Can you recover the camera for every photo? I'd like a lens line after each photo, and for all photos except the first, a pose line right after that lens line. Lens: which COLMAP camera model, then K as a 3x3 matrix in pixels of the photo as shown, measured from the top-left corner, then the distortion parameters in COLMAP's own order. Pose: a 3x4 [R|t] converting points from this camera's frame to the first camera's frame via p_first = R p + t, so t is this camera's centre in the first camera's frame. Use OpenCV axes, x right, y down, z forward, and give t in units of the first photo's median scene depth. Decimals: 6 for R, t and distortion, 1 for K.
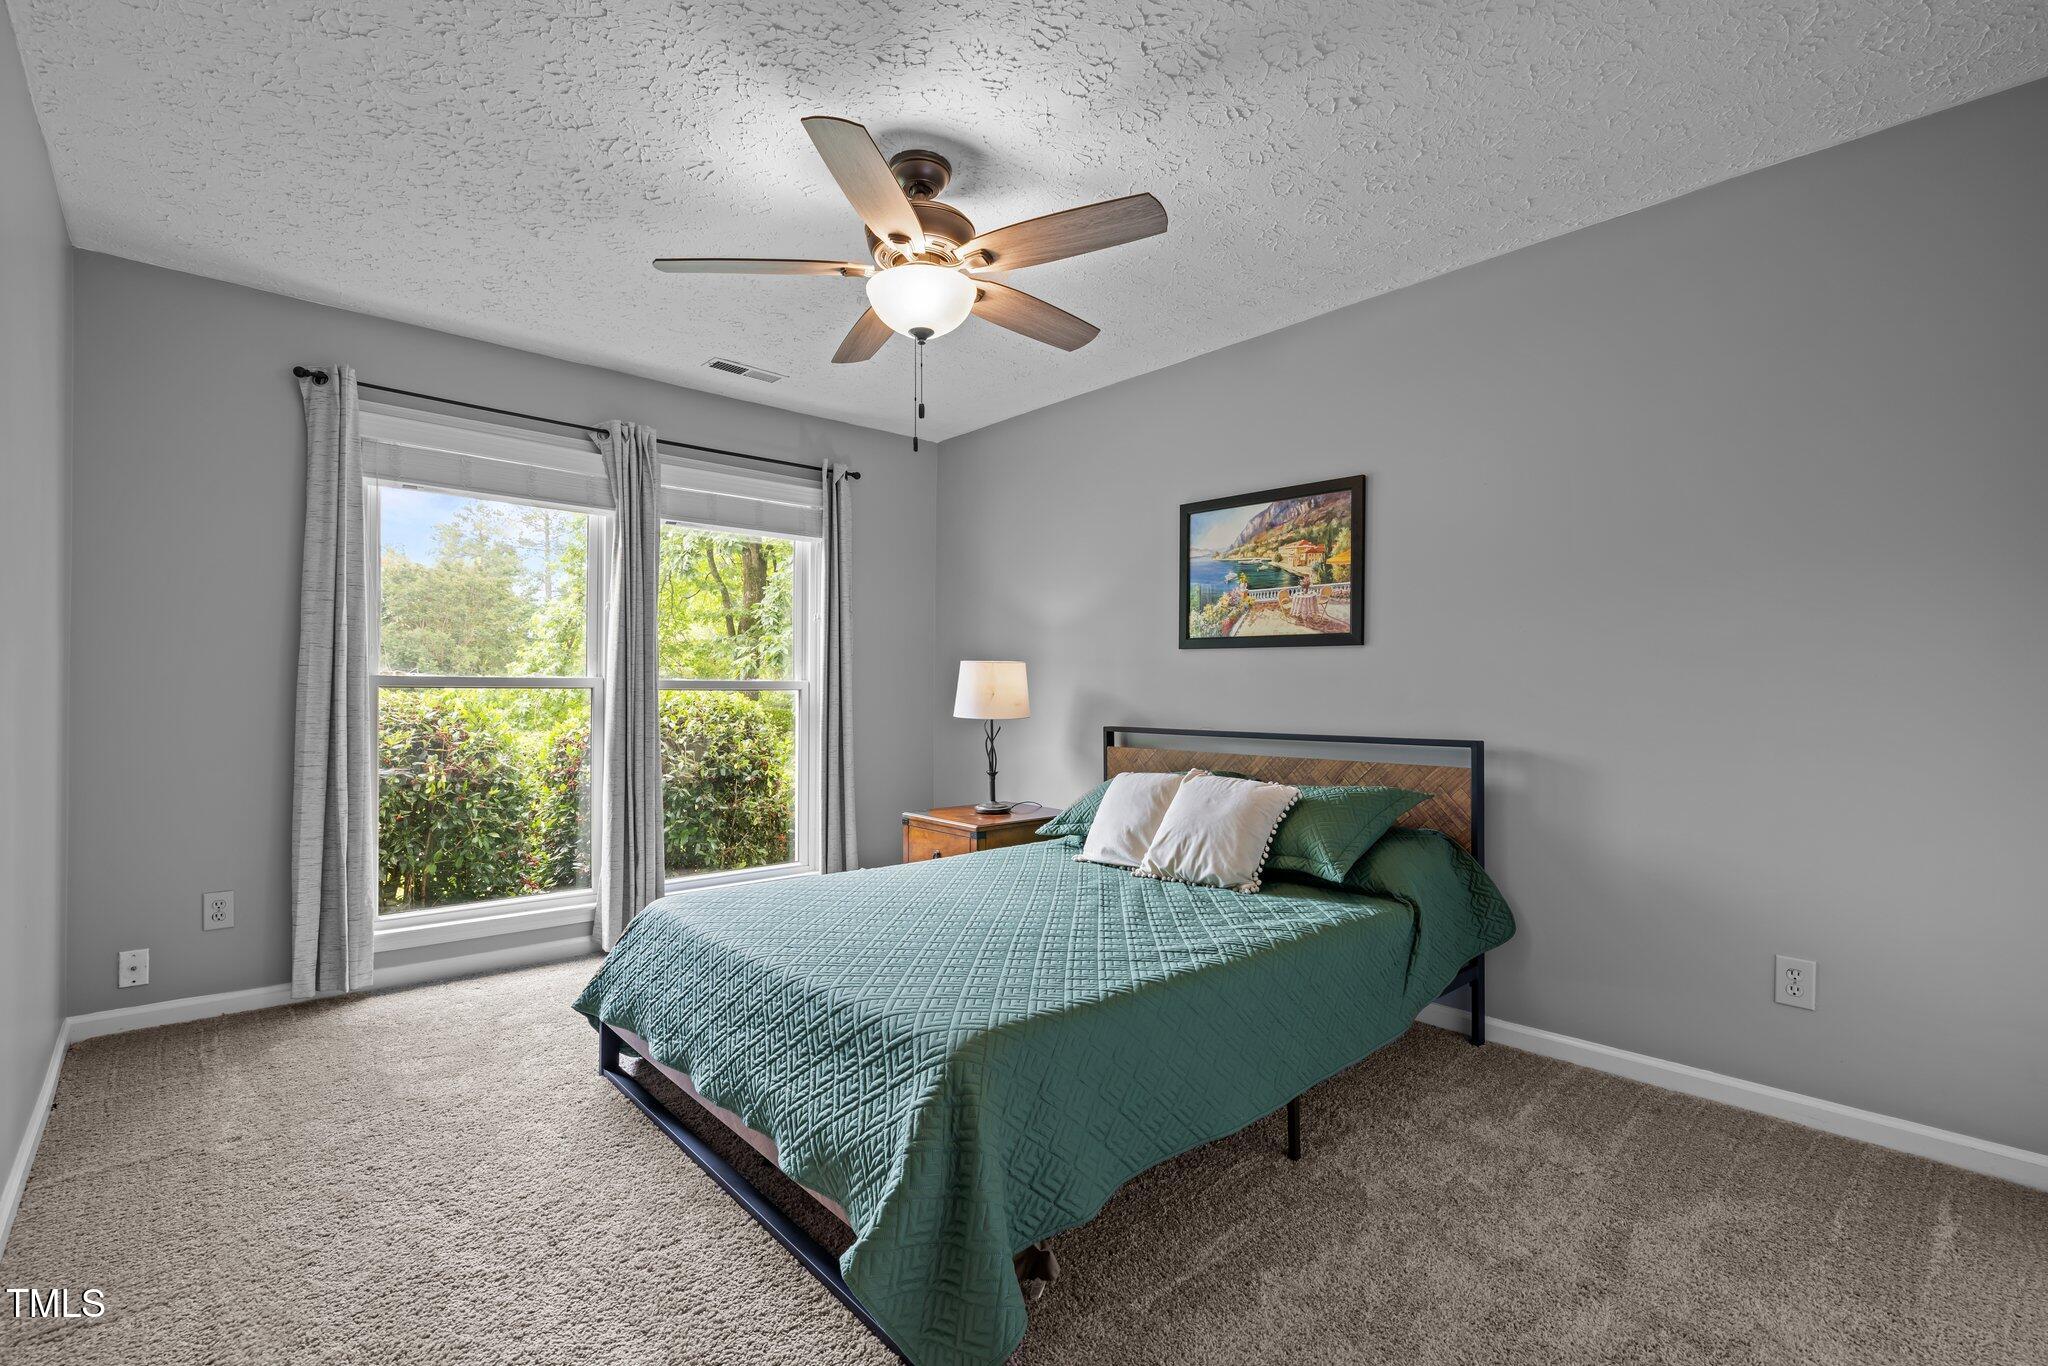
lens RADIAL K [[941.6, 0, 1023.3], [0, 941.6, 679.0], [0, 0, 1]] dist [0.000799, 0.000188]
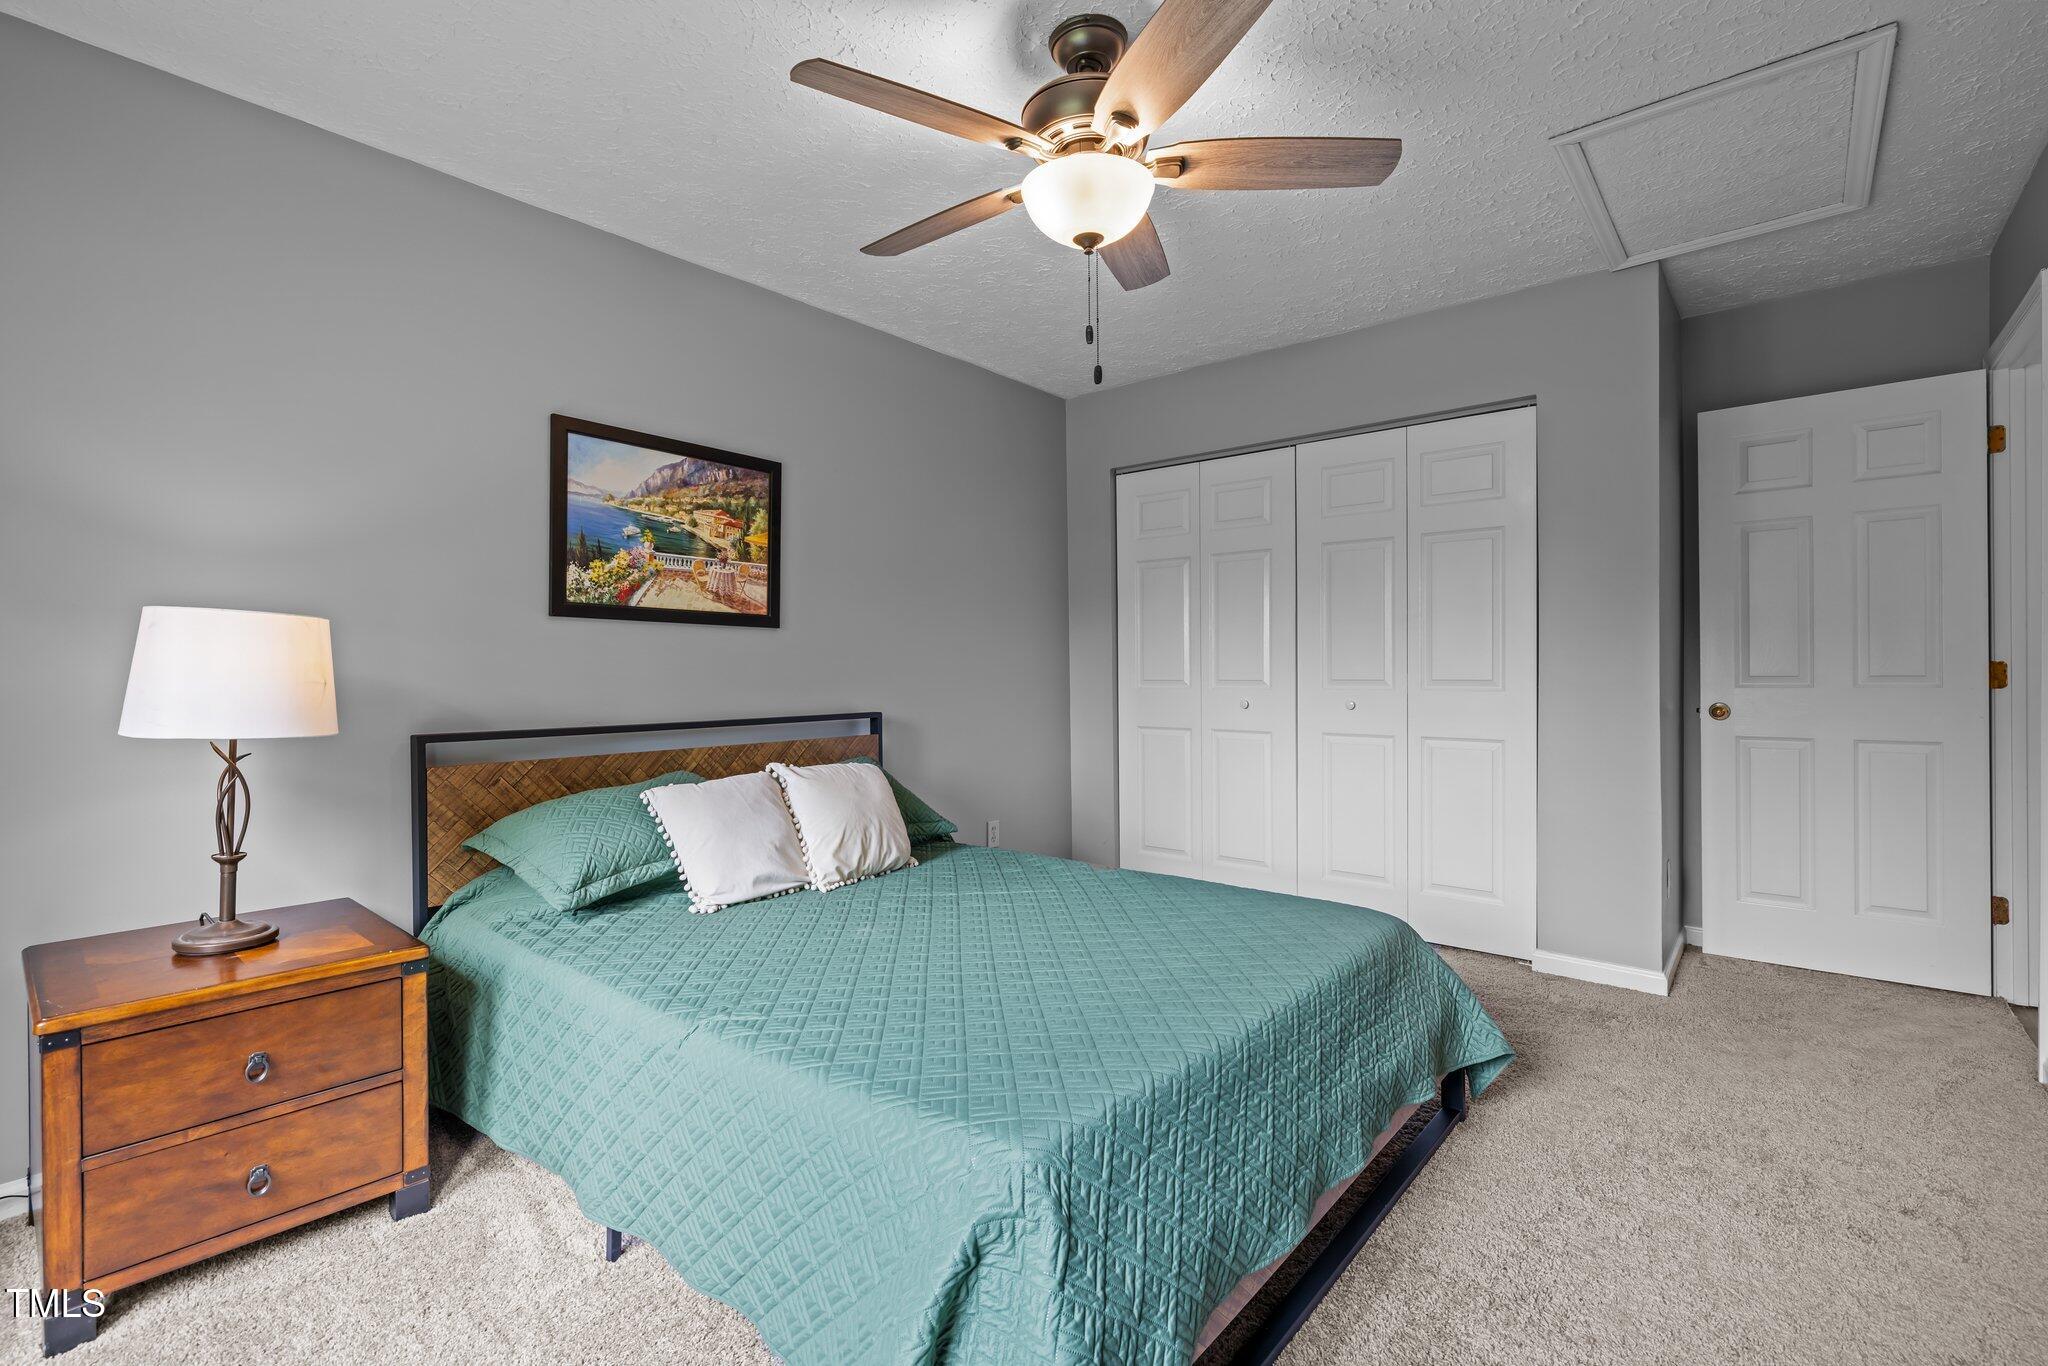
lens RADIAL K [[941.6, 0, 1021.2], [0, 941.6, 674.1], [0, 0, 1]] dist [0.000799, 0.000188]
pose [[-0.136899, -0.008630, 0.990547, -0.657122], [-0.012277, 0.999900, 0.007015, 0.003525], [-0.990509, -0.011200, -0.136991, 0.826800]]
